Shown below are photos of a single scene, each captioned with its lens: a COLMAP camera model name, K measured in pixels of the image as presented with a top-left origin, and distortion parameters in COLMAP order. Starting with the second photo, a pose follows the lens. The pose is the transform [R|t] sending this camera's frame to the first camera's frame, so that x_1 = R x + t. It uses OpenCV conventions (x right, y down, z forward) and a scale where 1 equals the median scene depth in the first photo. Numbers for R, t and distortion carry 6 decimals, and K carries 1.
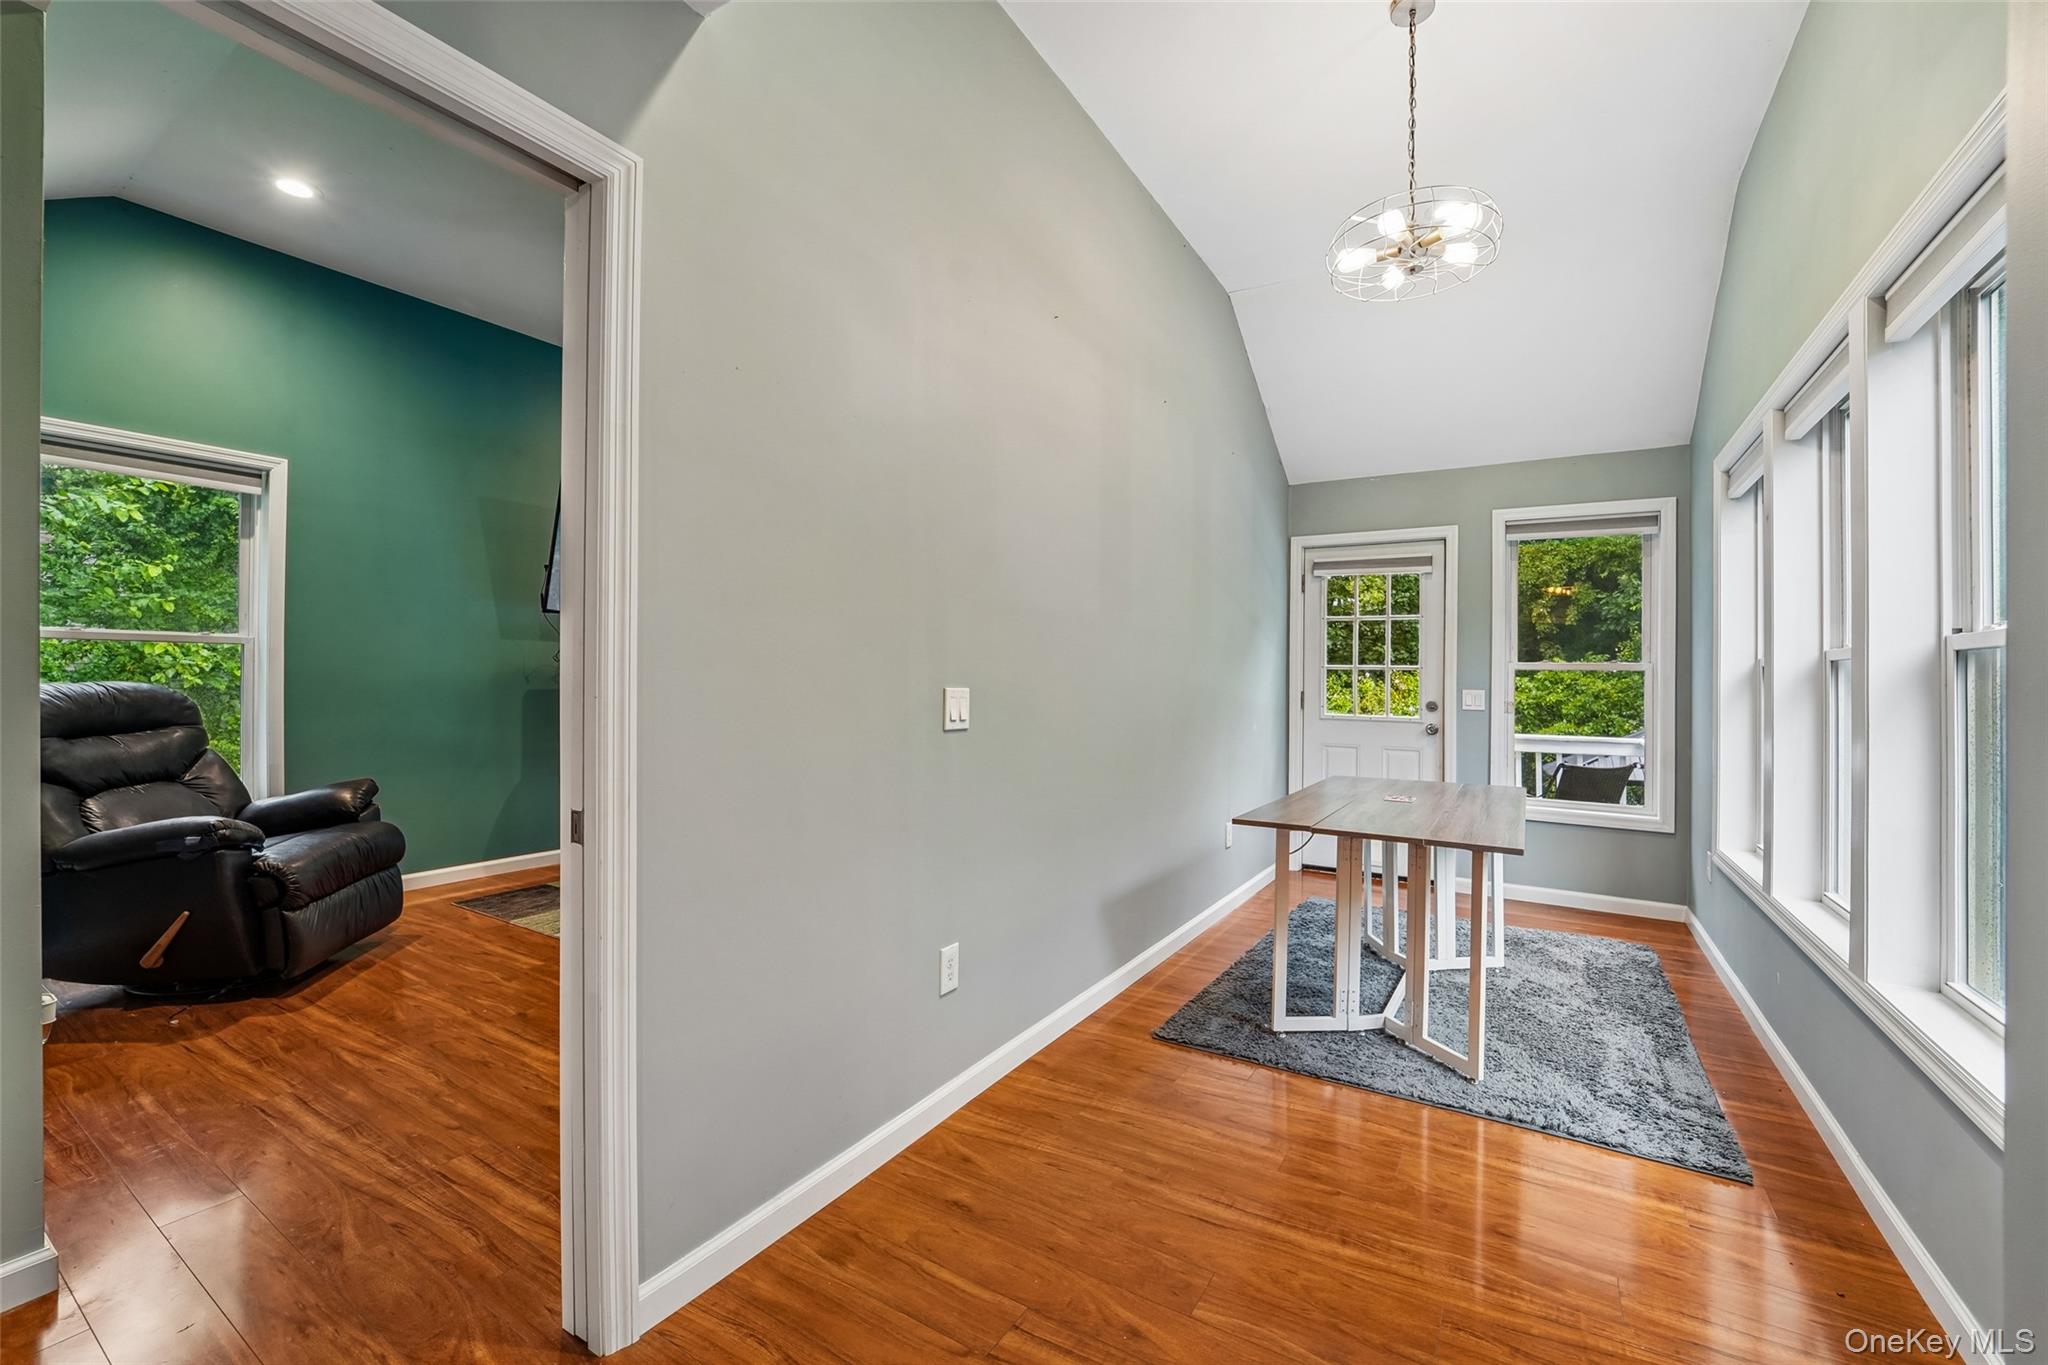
lens RADIAL K [[840.5, 0, 1054.1], [0, 840.5, 671.5], [0, 0, 1]] dist [-0.021961, 0.000625]
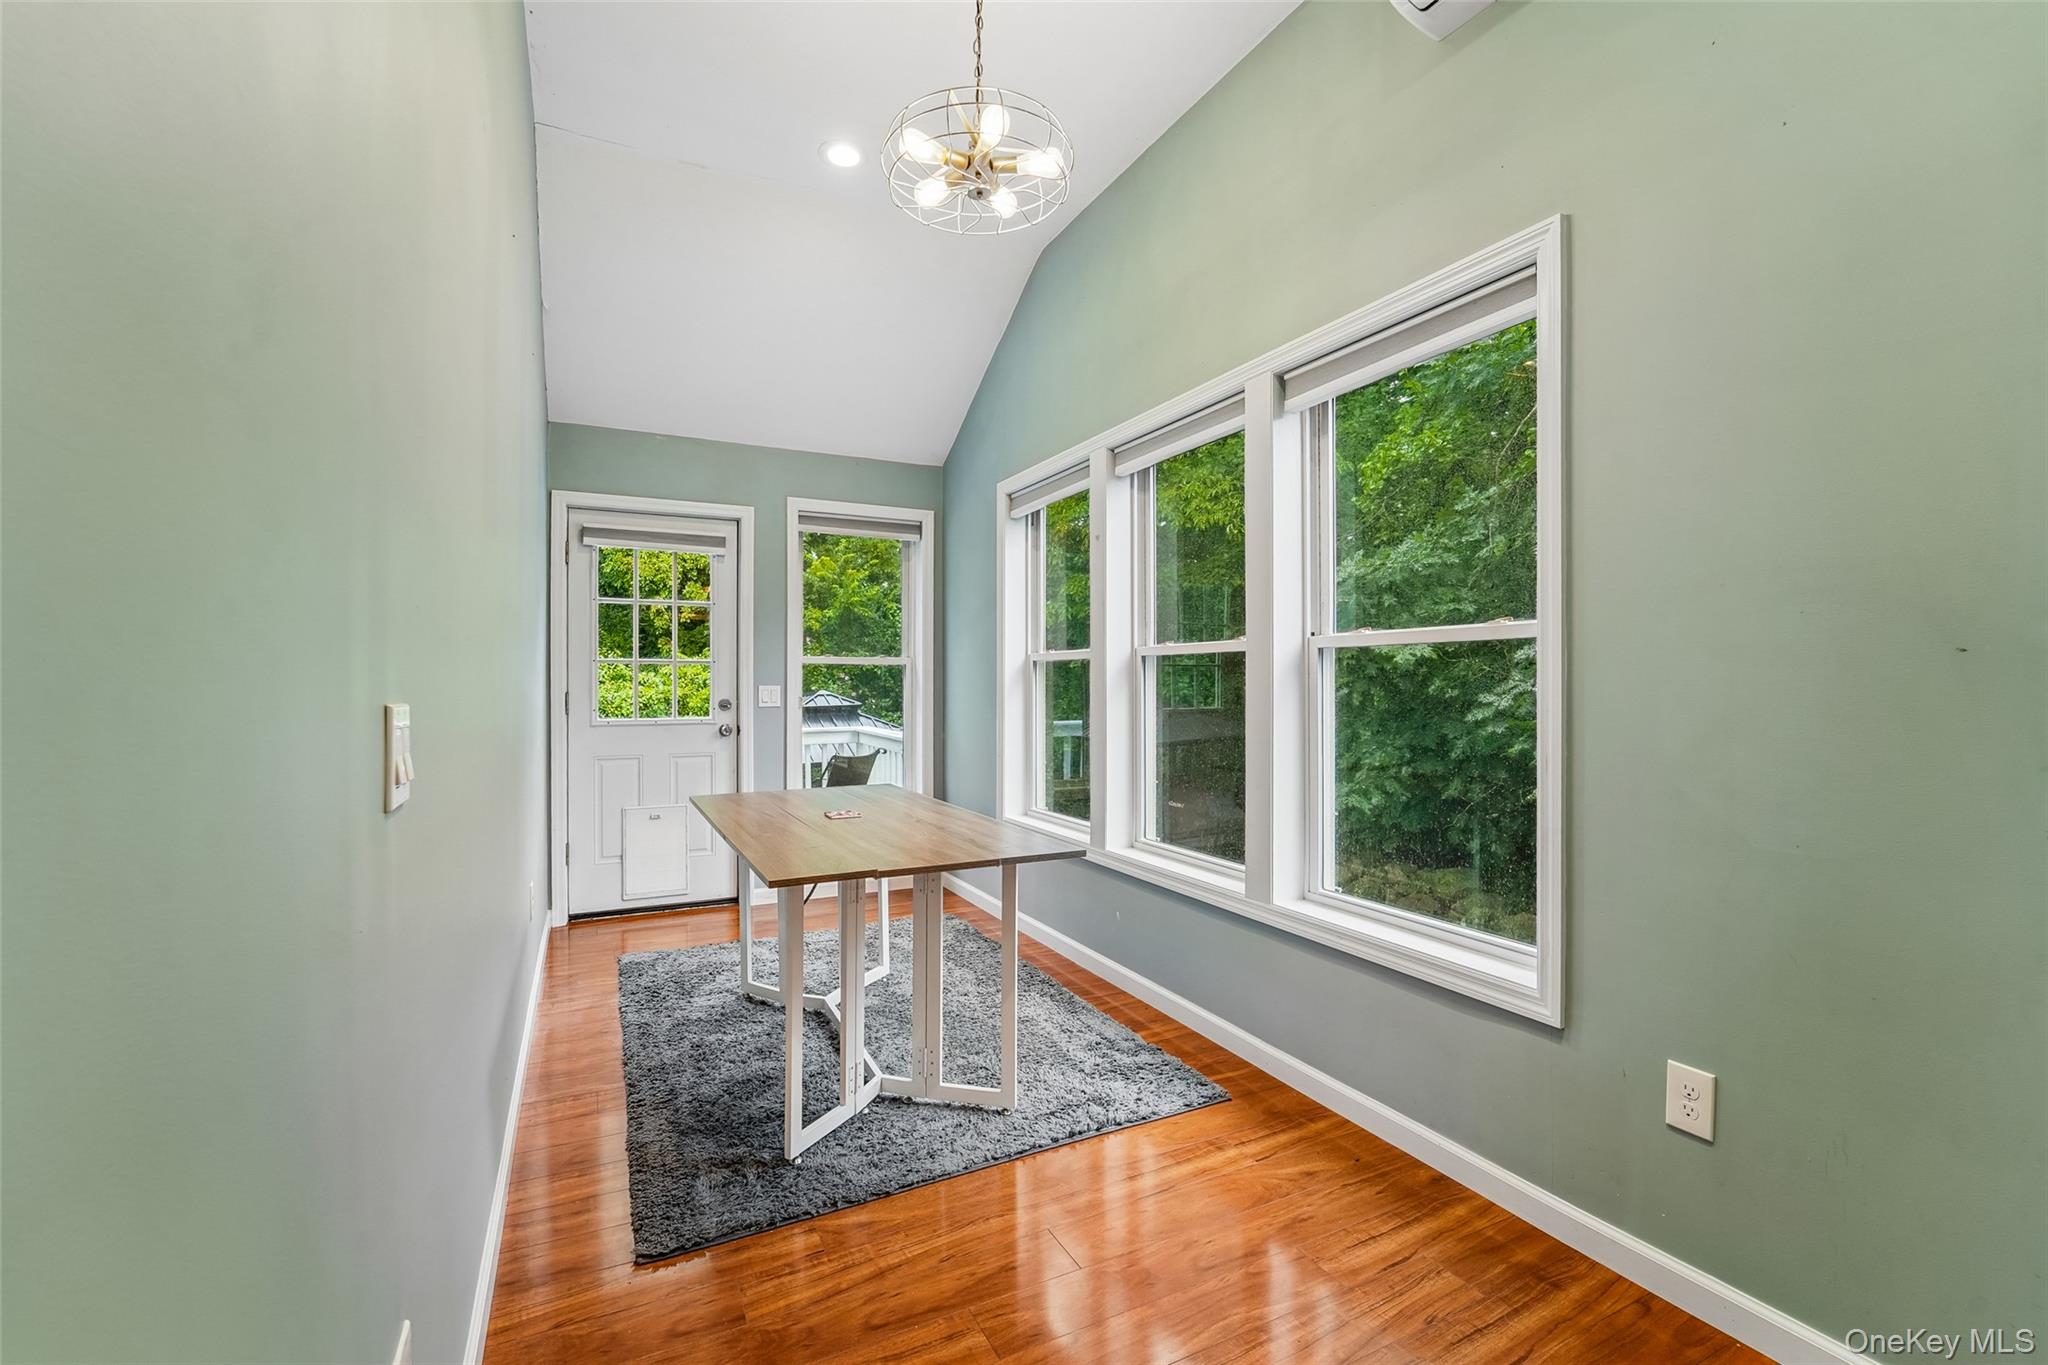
lens RADIAL K [[840.5, 0, 1029.0], [0, 840.5, 666.5], [0, 0, 1]] dist [-0.021961, 0.000625]
pose [[0.544785, -0.000746, 0.838575, -0.158841], [0.001158, 0.999999, 0.000137, 0.001639], [-0.838575, 0.000896, 0.544785, 0.299664]]
